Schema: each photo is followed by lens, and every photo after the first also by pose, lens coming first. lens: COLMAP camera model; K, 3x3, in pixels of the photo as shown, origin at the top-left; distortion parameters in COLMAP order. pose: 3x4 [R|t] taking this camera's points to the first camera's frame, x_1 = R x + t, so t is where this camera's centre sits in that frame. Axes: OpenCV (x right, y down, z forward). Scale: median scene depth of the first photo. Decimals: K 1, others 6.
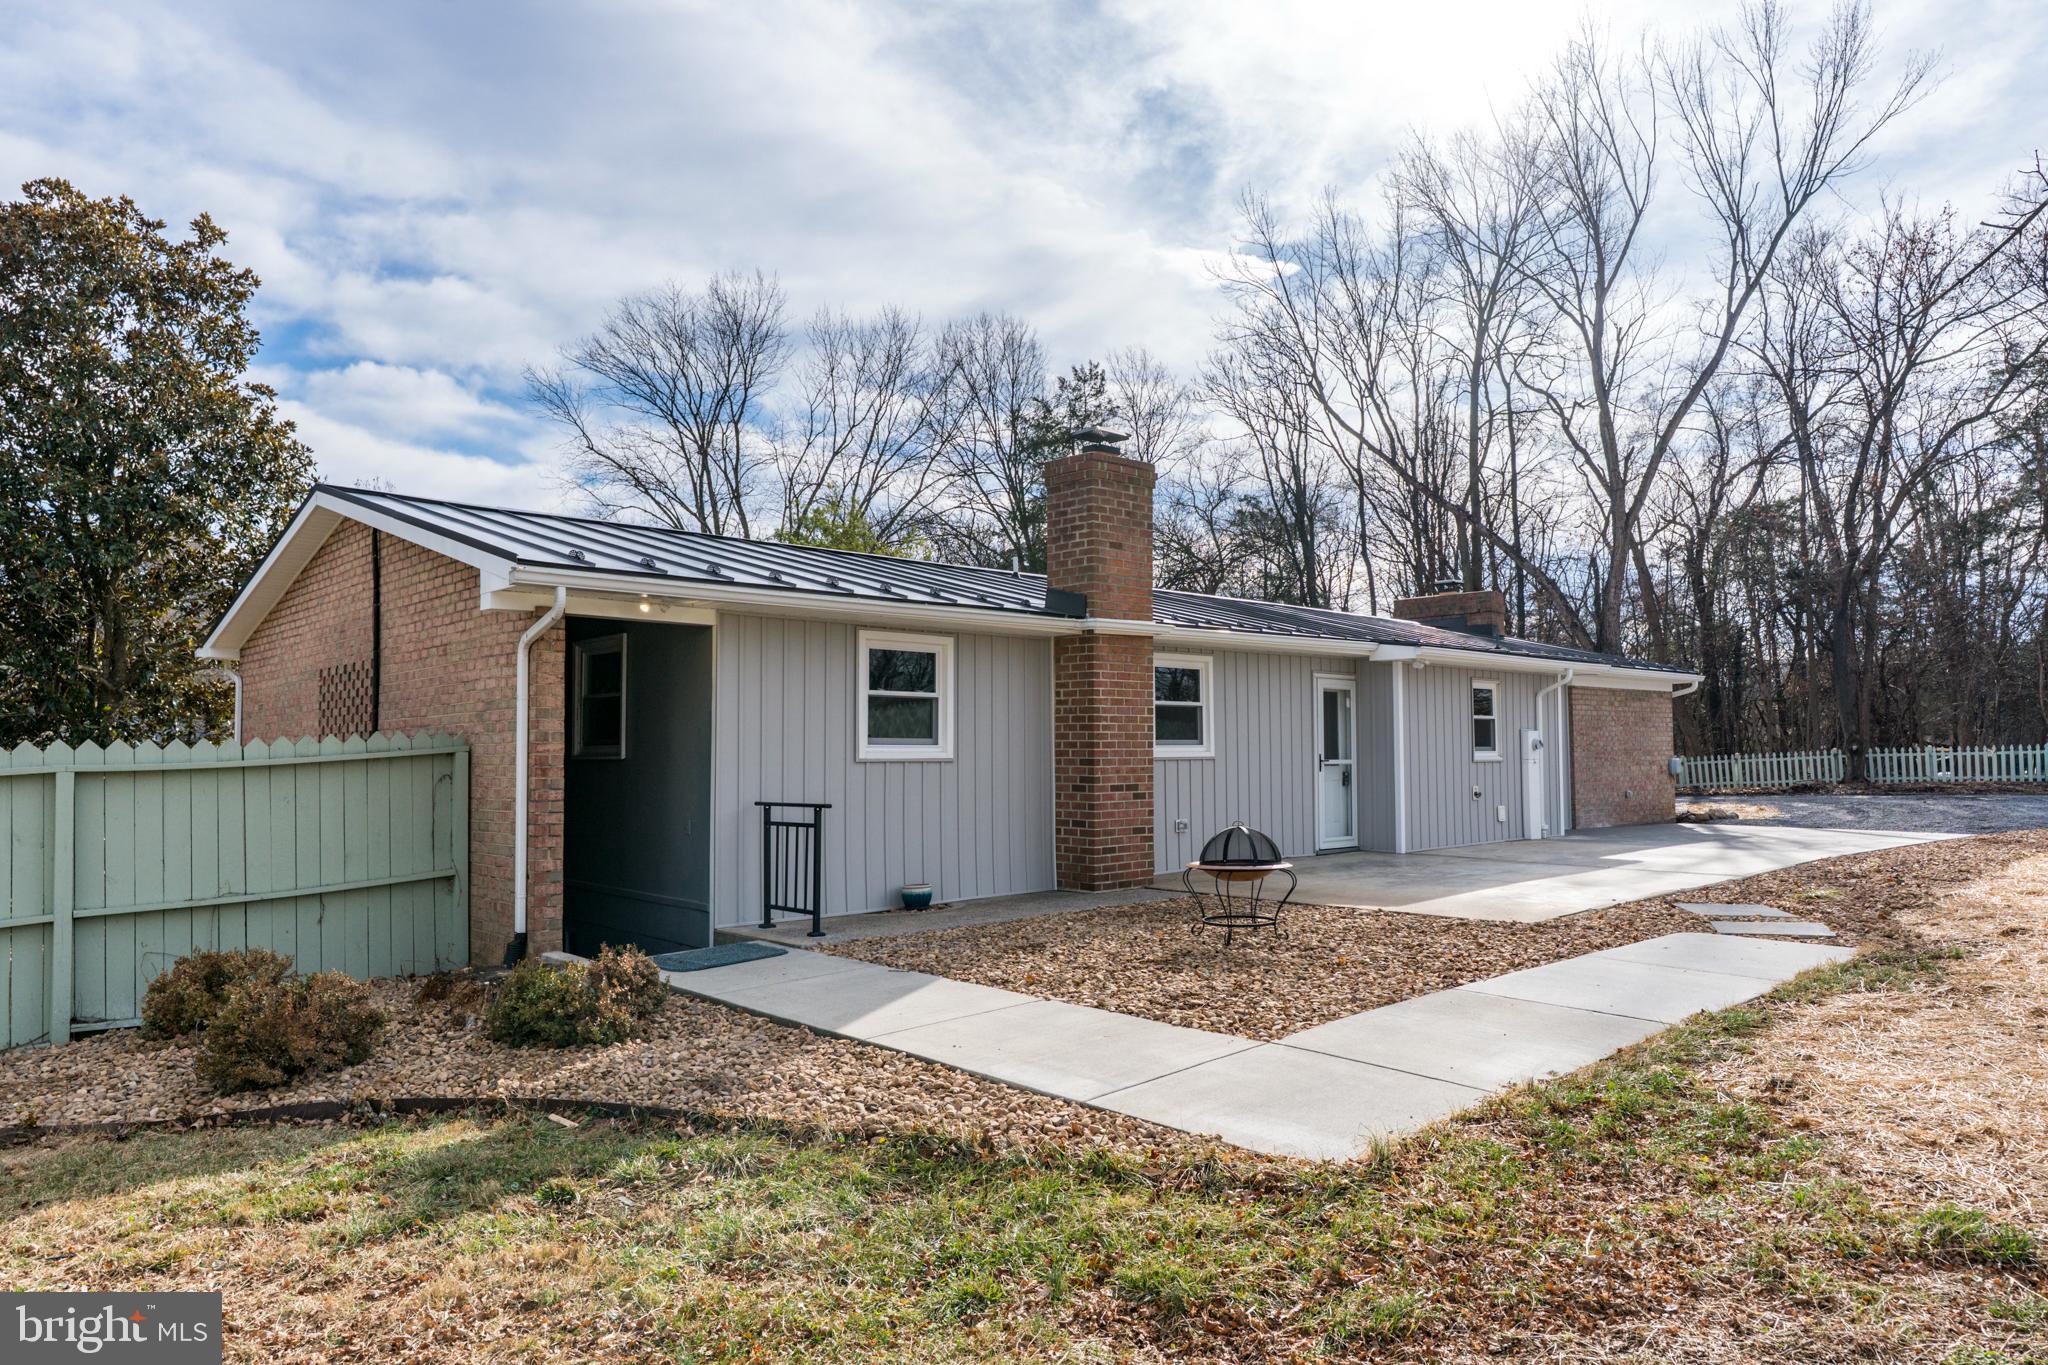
lens RADIAL K [[1312.0, 0, 1024.0], [0, 1312.0, 682.5], [0, 0, 1]] dist [-0.001164, -0.000065]
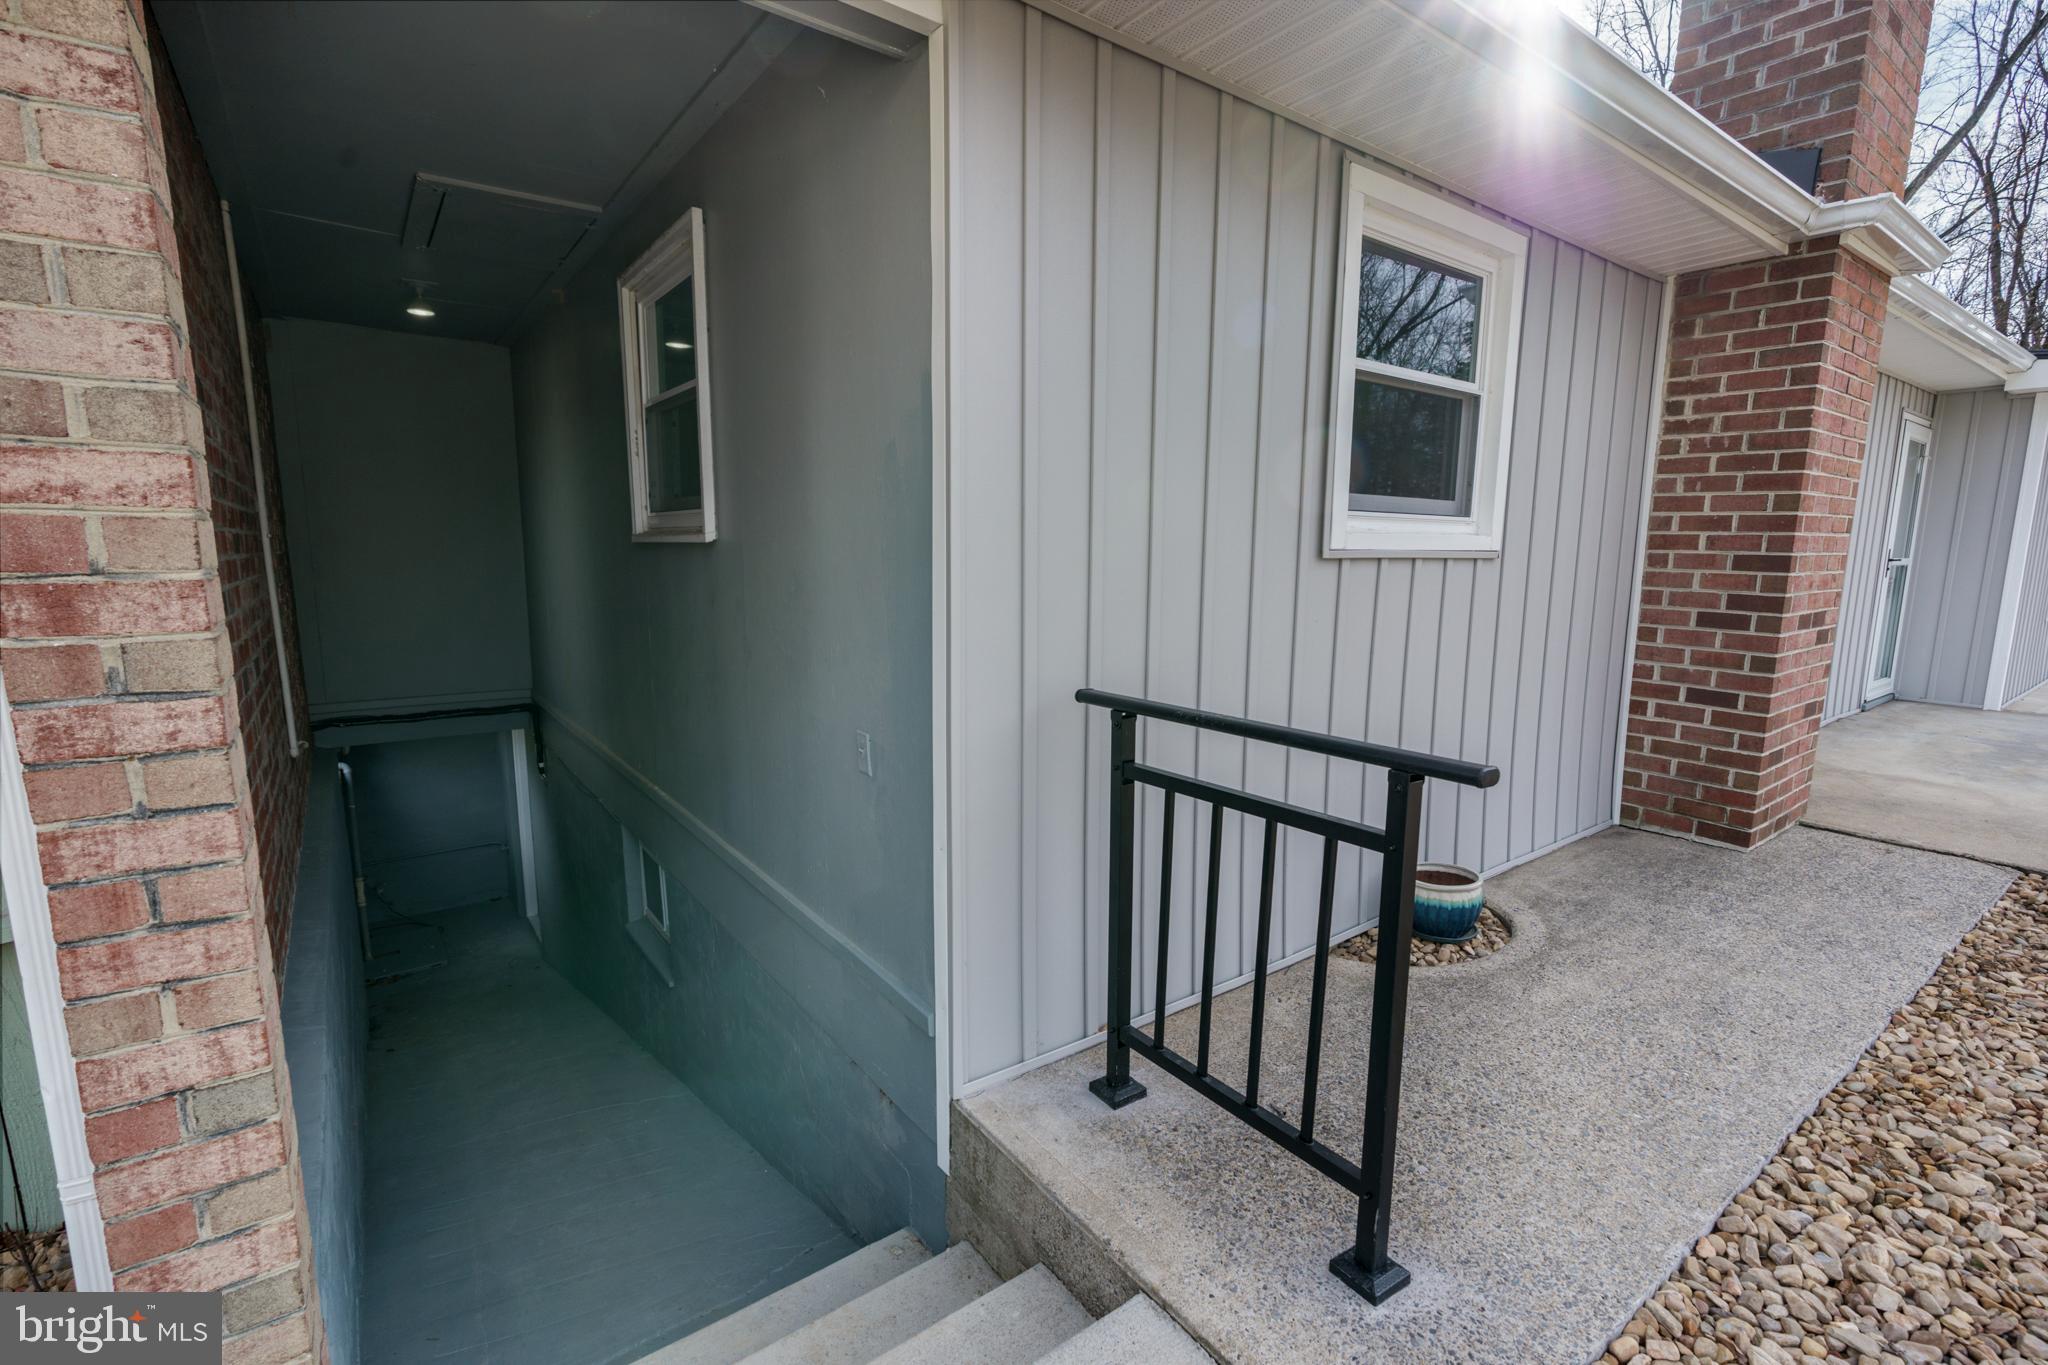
lens RADIAL K [[931.4, 0, 1024.0], [0, 931.4, 682.5], [0, 0, 1]] dist [-0.003175, 0.000831]
pose [[0.994051, 0.027129, -0.105481, -0.176557], [-0.005351, 0.979477, 0.201487, 0.041894], [0.108782, -0.199724, 0.973795, 0.719065]]
